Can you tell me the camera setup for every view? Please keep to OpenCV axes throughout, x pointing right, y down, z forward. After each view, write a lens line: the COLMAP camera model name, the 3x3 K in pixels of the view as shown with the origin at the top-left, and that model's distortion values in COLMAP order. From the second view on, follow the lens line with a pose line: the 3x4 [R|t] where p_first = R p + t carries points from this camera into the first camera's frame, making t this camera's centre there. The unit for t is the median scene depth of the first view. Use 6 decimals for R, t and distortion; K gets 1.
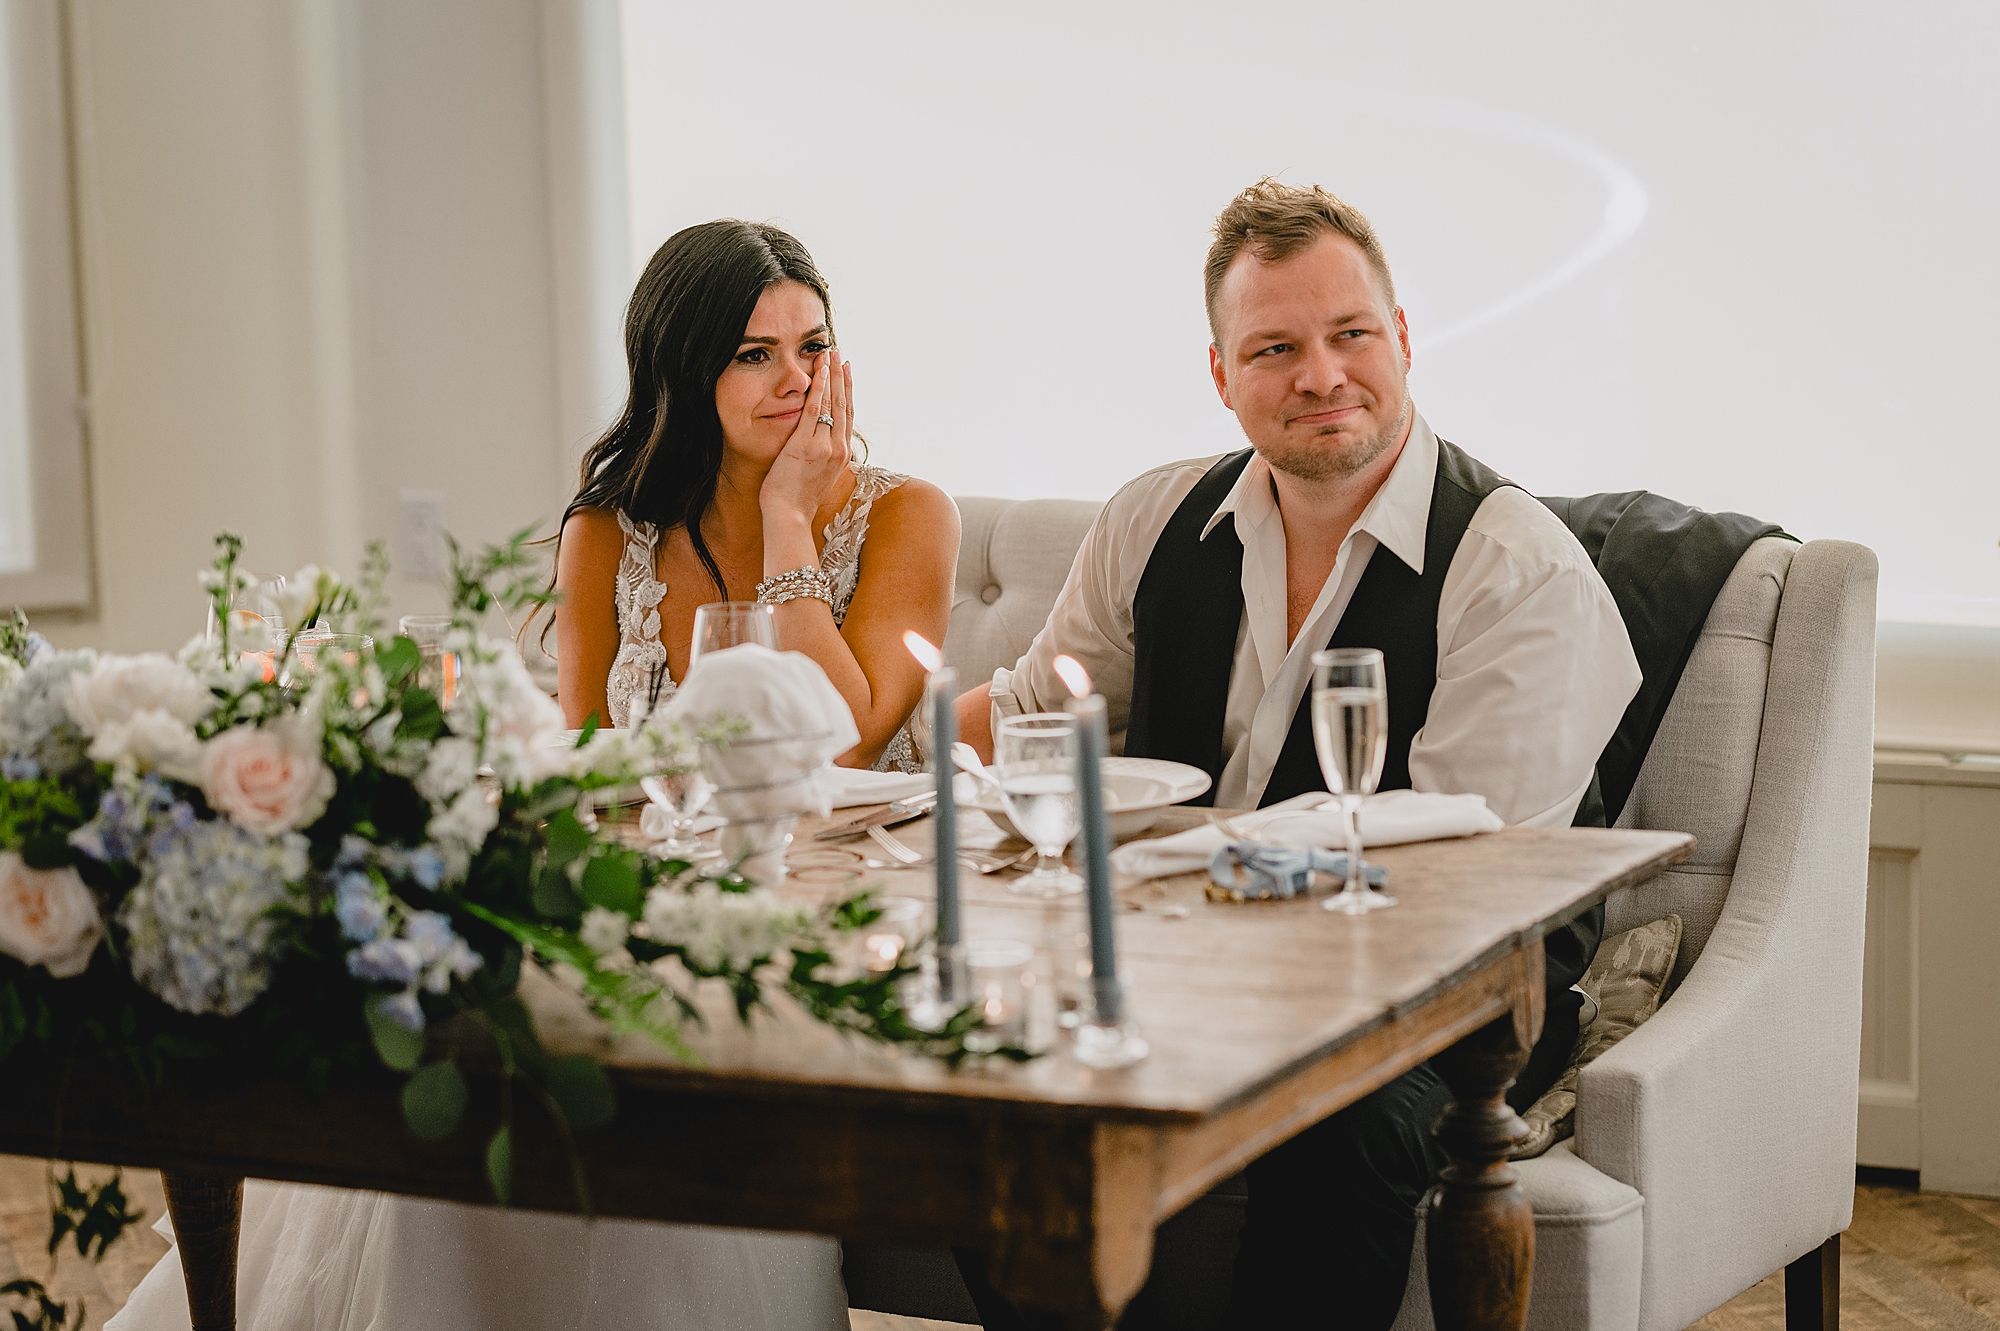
lens RADIAL K [[5016.7, 0, 1000.0], [0, 5016.7, 665.5], [0, 0, 1]] dist [0.109911, 0.139278]
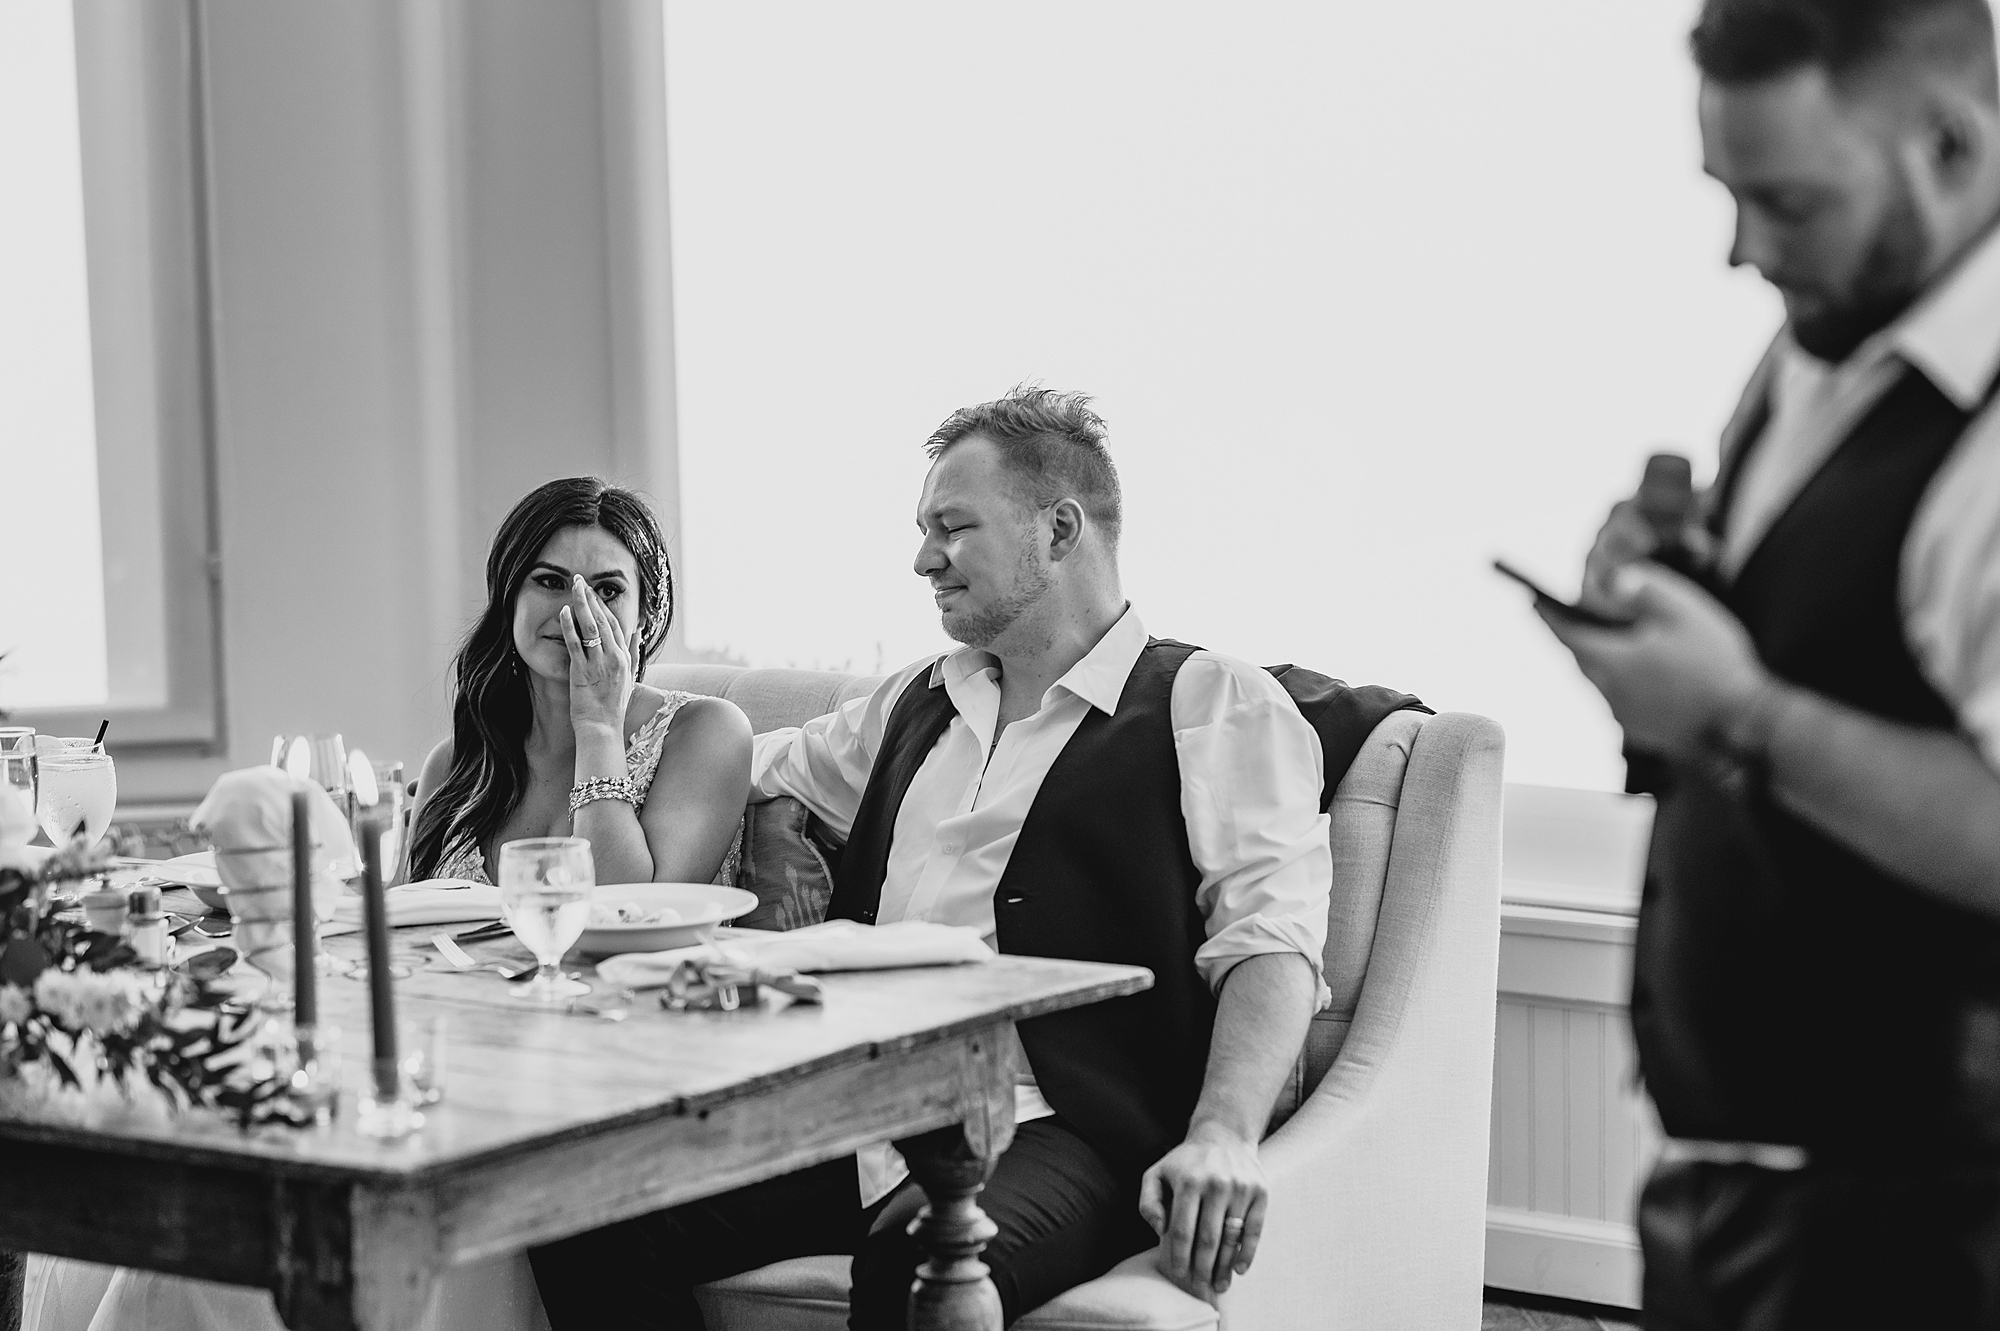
lens RADIAL K [[5016.7, 0, 1000.0], [0, 5016.7, 665.5], [0, 0, 1]] dist [0.109911, 0.139278]
pose [[0.980491, 0.027468, -0.194635, 0.316871], [-0.035102, 0.998739, -0.035883, 0.007799], [0.193404, 0.042015, 0.980219, -0.081720]]
